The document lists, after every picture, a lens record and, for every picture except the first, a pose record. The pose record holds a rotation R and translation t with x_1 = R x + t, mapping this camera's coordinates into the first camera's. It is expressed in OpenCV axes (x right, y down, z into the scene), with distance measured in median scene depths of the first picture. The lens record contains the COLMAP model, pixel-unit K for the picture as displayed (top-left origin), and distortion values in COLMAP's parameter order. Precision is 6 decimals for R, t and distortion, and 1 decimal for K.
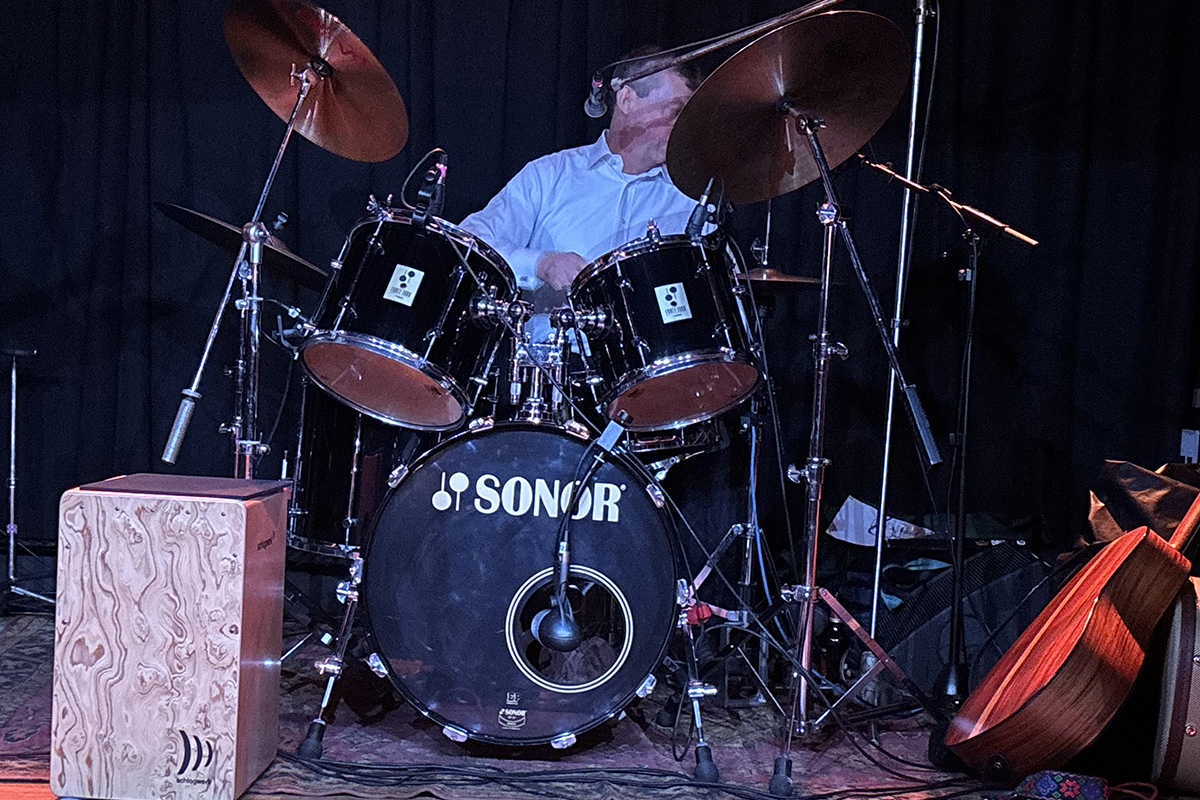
lens RADIAL K [[1864.6, 0, 550.9], [0, 1864.6, 446.6], [0, 0, 1]] dist [0.120376, 0.000000]
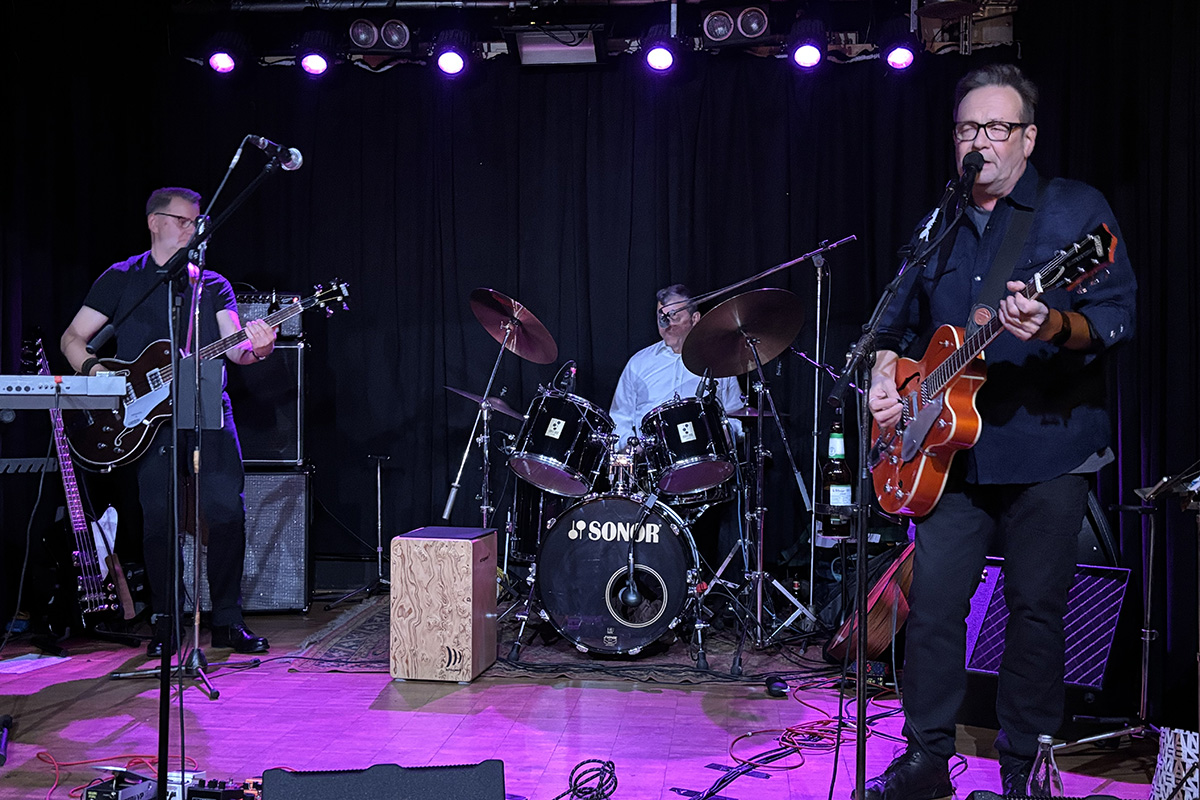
lens RADIAL K [[1351.1, 0, 601.1], [0, 1351.1, 393.2], [0, 0, 1]] dist [0.082076, 0.000000]
pose [[0.990336, -0.040515, -0.132643, 0.176705], [0.033809, 0.998052, -0.052432, -0.047493], [0.134509, 0.047440, 0.989776, -0.482692]]
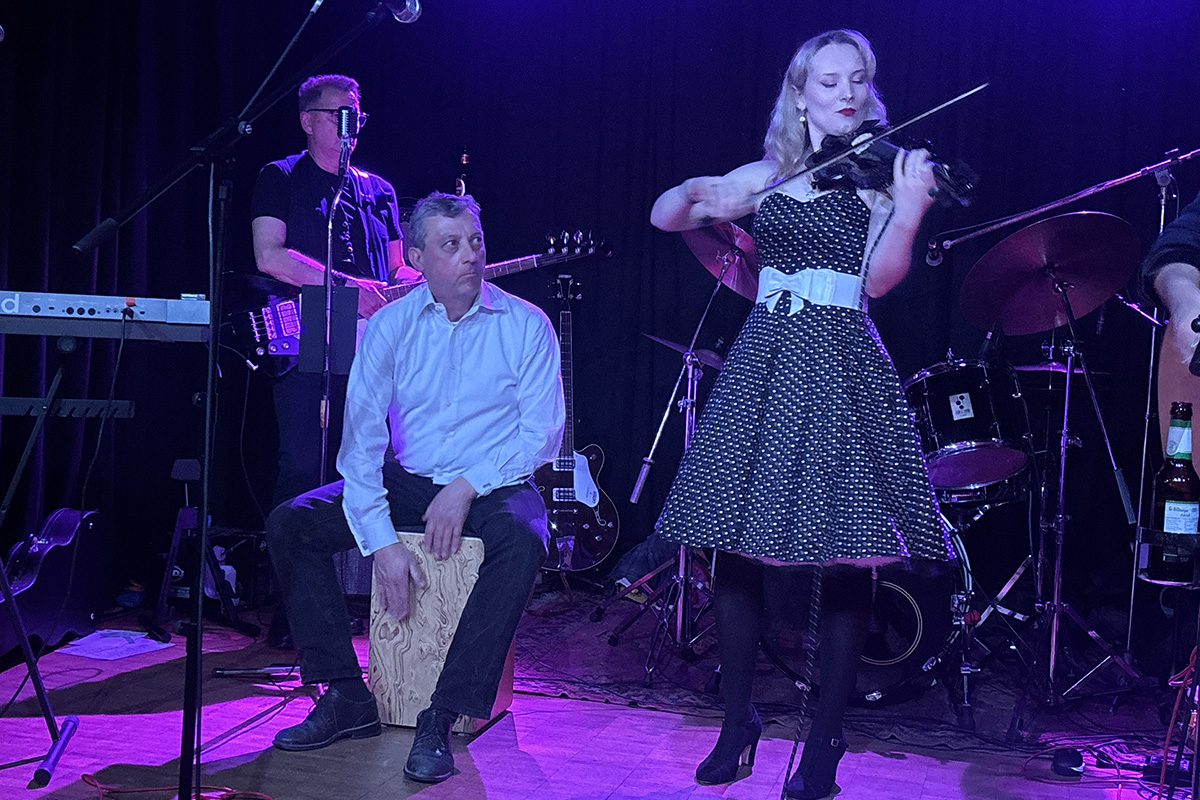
lens RADIAL K [[1545.9, 0, 559.4], [0, 1545.9, 394.2], [0, 0, 1]] dist [0.046040, 0.000000]
pose [[0.942940, 0.007717, -0.332874, 0.182422], [-0.017228, 0.999523, -0.025630, -0.051736], [0.332517, 0.029902, 0.942623, -0.283780]]
